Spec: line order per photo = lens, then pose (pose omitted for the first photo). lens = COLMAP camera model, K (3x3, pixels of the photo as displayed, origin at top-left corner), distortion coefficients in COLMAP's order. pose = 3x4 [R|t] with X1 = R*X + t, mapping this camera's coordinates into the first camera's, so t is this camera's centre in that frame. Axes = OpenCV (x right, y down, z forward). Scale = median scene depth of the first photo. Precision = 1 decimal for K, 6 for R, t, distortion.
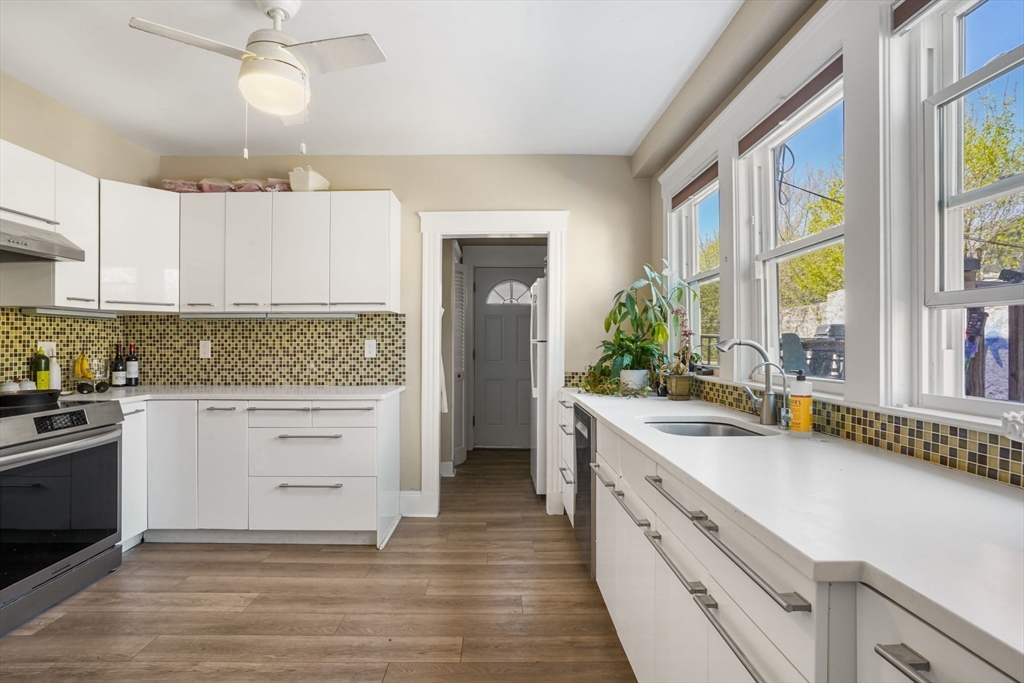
lens RADIAL K [[514.3, 0, 506.6], [0, 514.3, 346.1], [0, 0, 1]] dist [-0.030746, 0.007724]
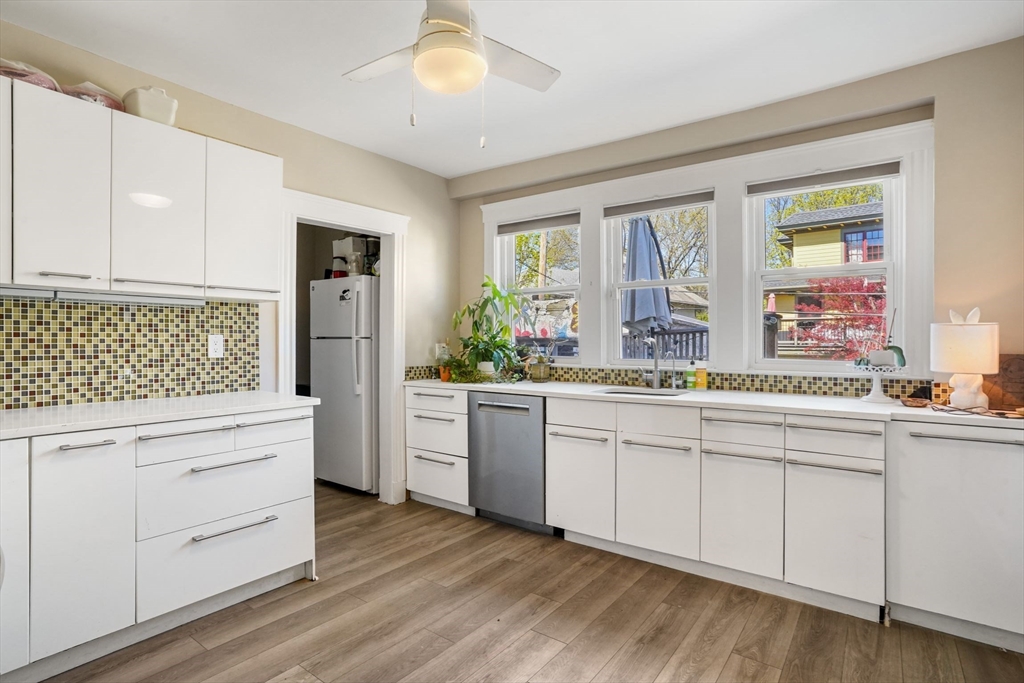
lens RADIAL K [[514.3, 0, 490.6], [0, 514.3, 331.8], [0, 0, 1]] dist [-0.030746, 0.007724]
pose [[0.629857, 0.013657, 0.776591, -0.616022], [0.003233, 0.999791, -0.020204, 0.000181], [-0.776705, 0.015236, 0.629681, 0.194129]]
